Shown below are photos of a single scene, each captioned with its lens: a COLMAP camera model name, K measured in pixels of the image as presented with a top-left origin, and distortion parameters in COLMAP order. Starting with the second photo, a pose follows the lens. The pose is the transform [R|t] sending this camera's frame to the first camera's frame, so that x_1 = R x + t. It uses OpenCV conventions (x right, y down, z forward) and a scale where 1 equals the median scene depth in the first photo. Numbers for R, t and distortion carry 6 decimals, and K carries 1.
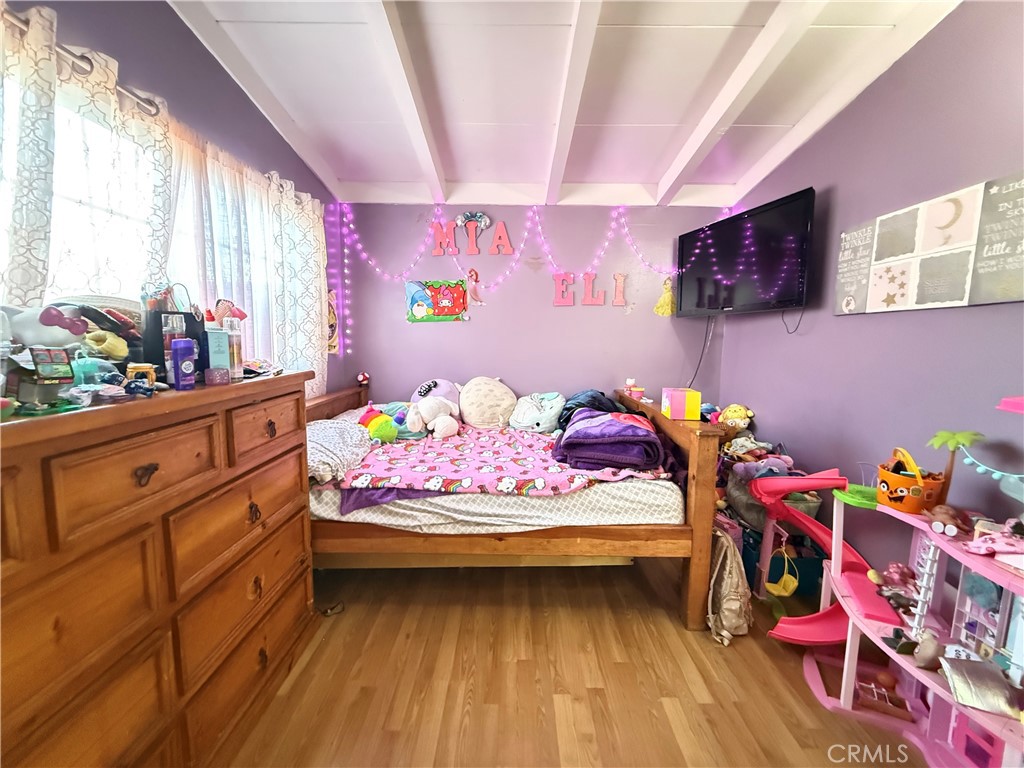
lens RADIAL K [[409.5, 0, 511.5], [0, 409.5, 382.8], [0, 0, 1]] dist [-0.000281, 0.001134]
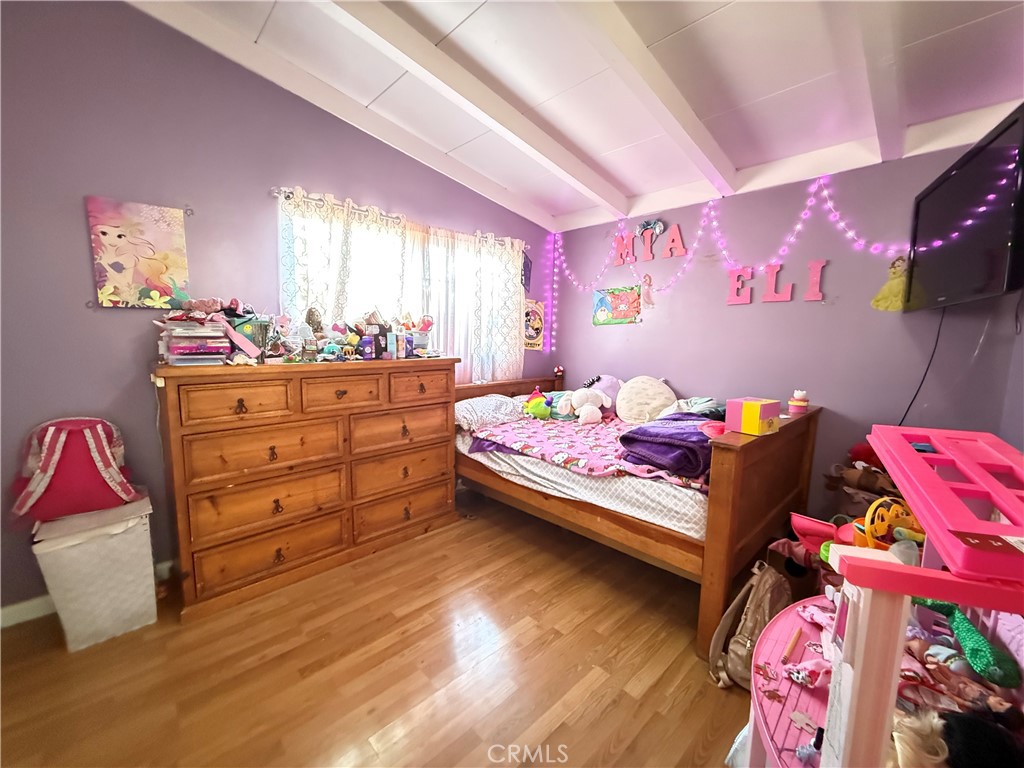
lens RADIAL K [[409.5, 0, 508.1], [0, 409.5, 382.3], [0, 0, 1]] dist [-0.000281, 0.001134]
pose [[0.691929, 0.084553, -0.716998, 0.744737], [-0.088973, 0.995535, 0.031537, -0.000968], [0.716462, 0.041972, 0.696362, 0.027002]]
